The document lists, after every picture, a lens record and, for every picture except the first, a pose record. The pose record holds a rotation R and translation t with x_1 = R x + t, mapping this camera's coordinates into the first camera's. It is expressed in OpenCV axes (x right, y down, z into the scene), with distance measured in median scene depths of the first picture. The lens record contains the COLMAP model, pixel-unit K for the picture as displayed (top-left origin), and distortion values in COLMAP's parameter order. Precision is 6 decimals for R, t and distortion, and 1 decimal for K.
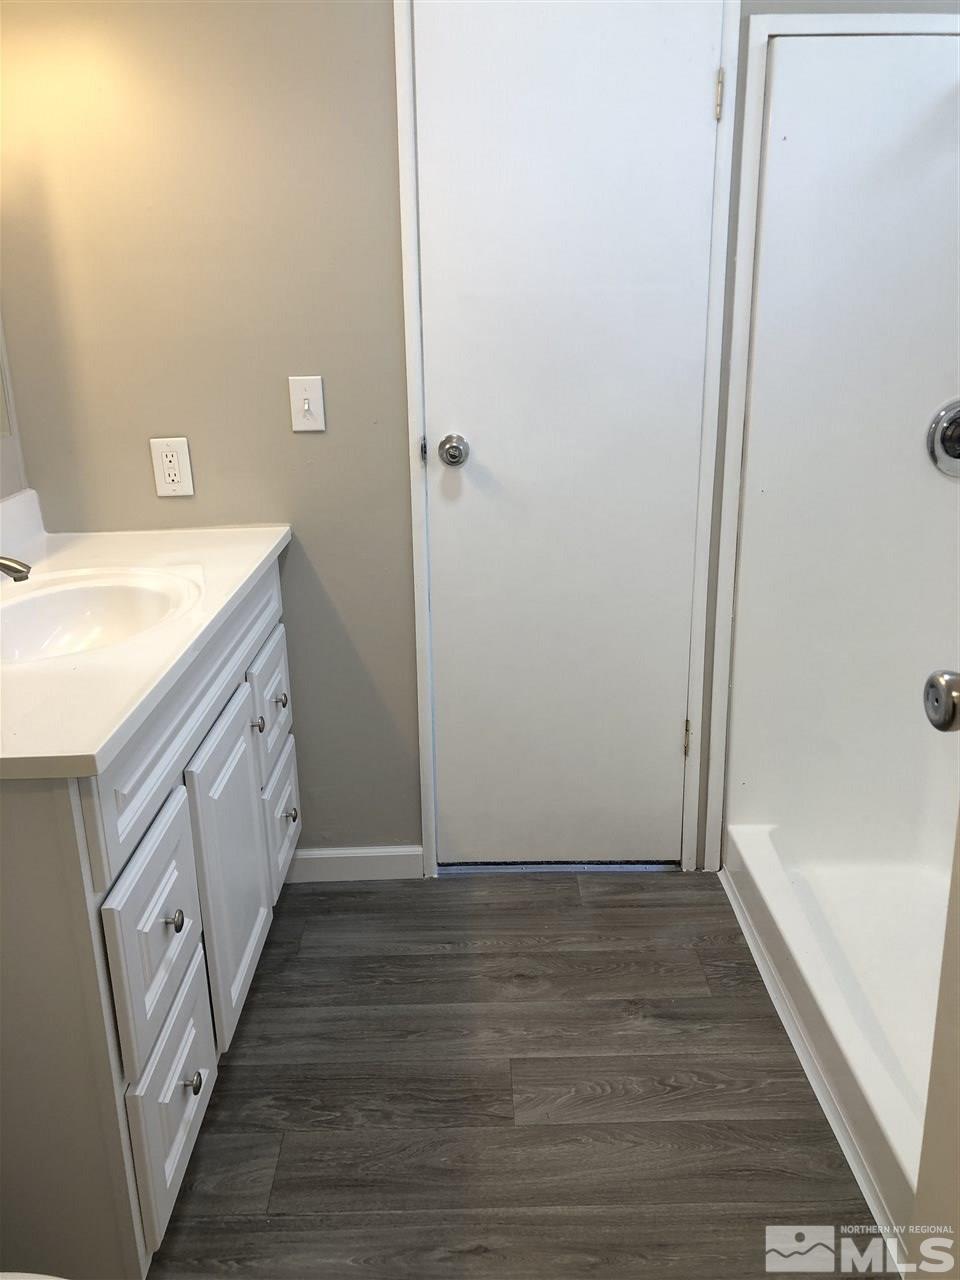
lens RADIAL K [[1066.7, 0, 480.0], [0, 1066.7, 640.0], [0, 0, 1]] dist [-0.056487, 0.195978]
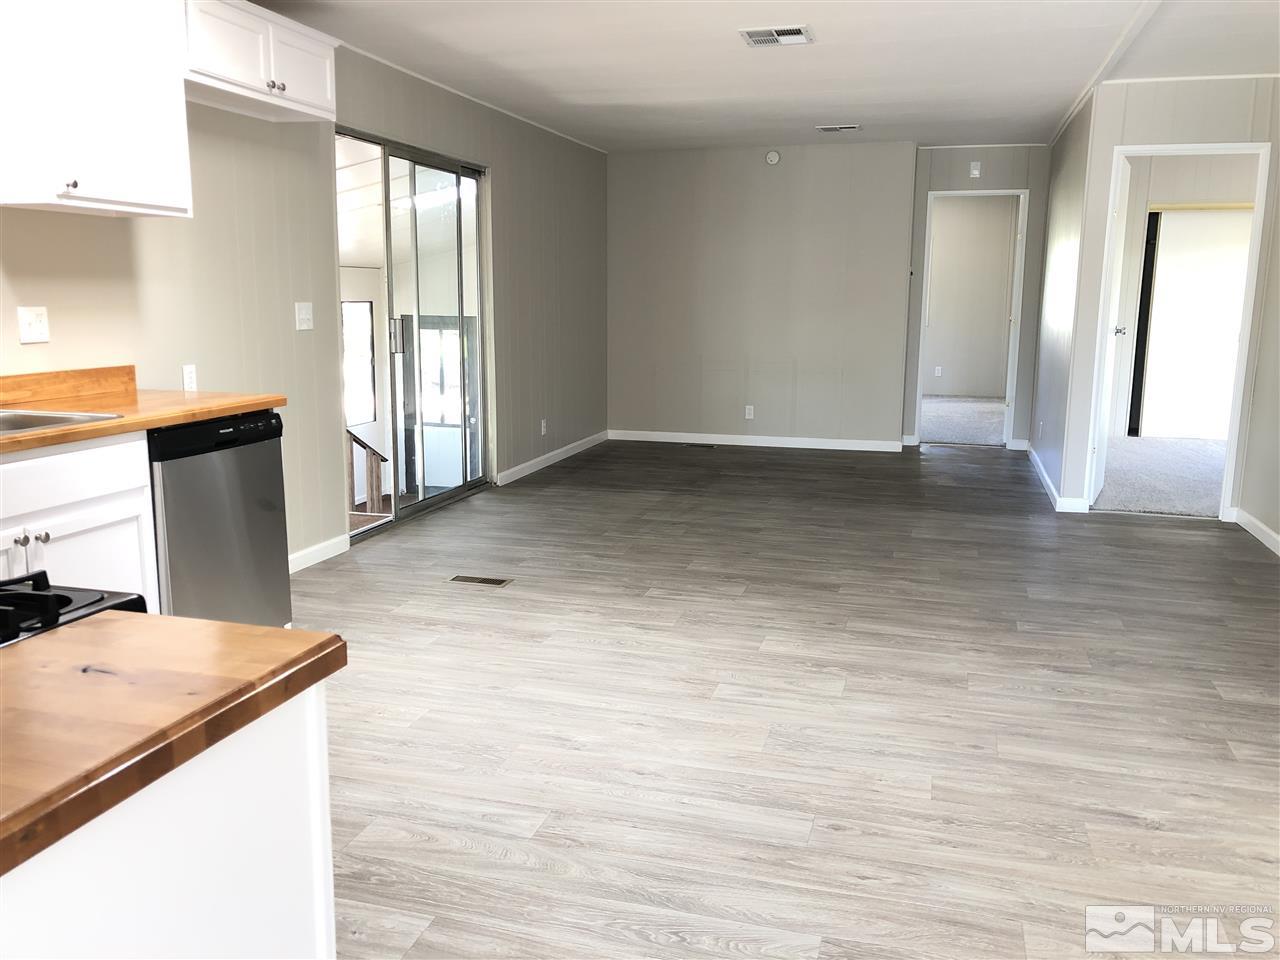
lens RADIAL K [[1066.7, 0, 640.0], [0, 1066.7, 480.0], [0, 0, 1]] dist [-0.056487, 0.195978]
pose [[0.956055, 0.076627, -0.282996, -0.010609], [-0.115758, 0.985478, -0.124231, 0.203178], [0.269367, 0.151531, 0.951041, -0.536350]]
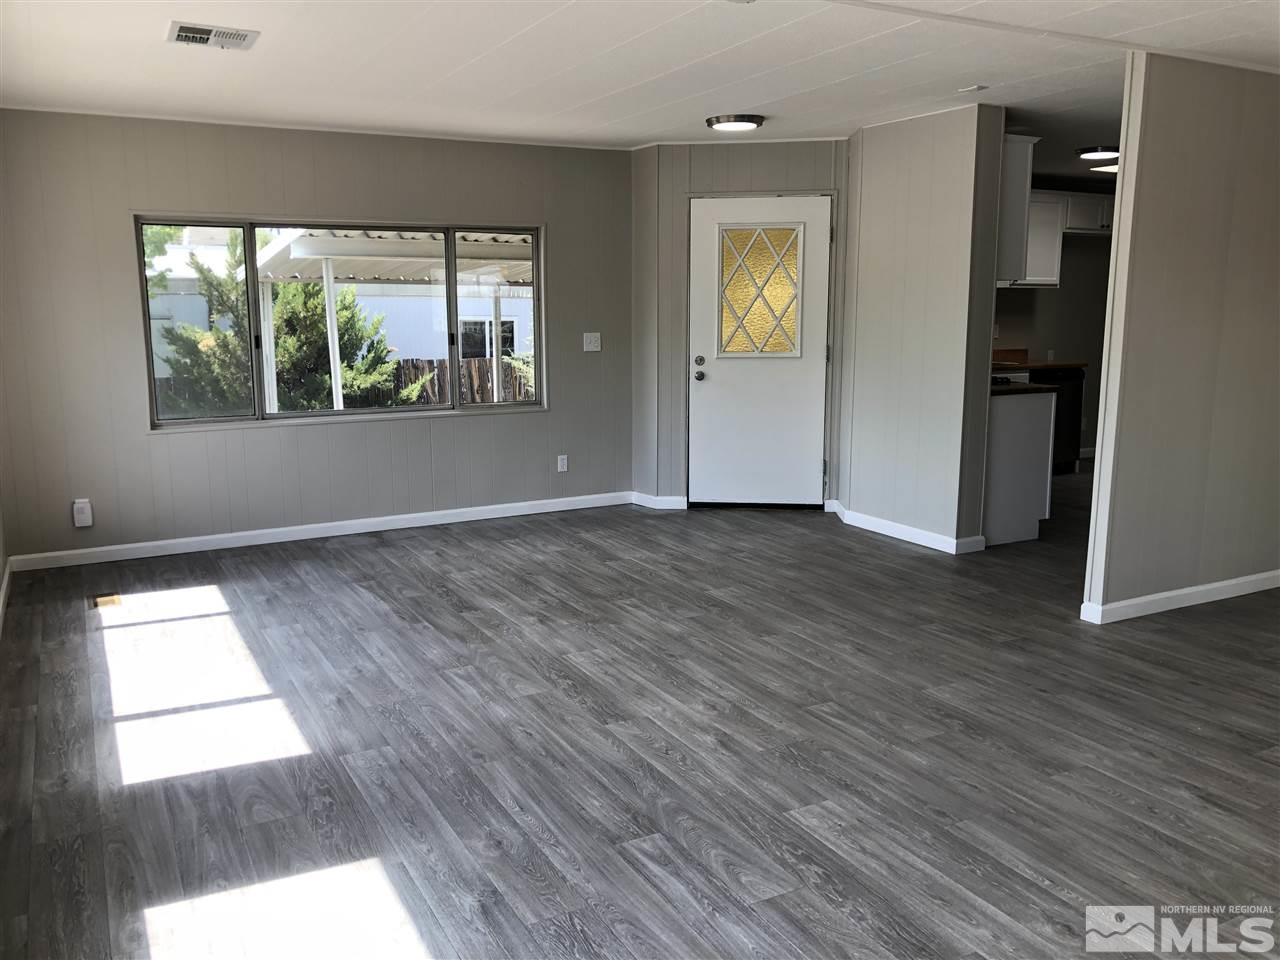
lens RADIAL K [[1088.8, 0, 660.7], [0, 1088.8, 479.9], [0, 0, 1]] dist [0.091919, -0.184794]
pose [[0.464500, 0.158116, -0.871343, 0.905511], [-0.290797, 0.956605, 0.018568, -0.019657], [0.836467, 0.244759, 0.490323, 0.002545]]
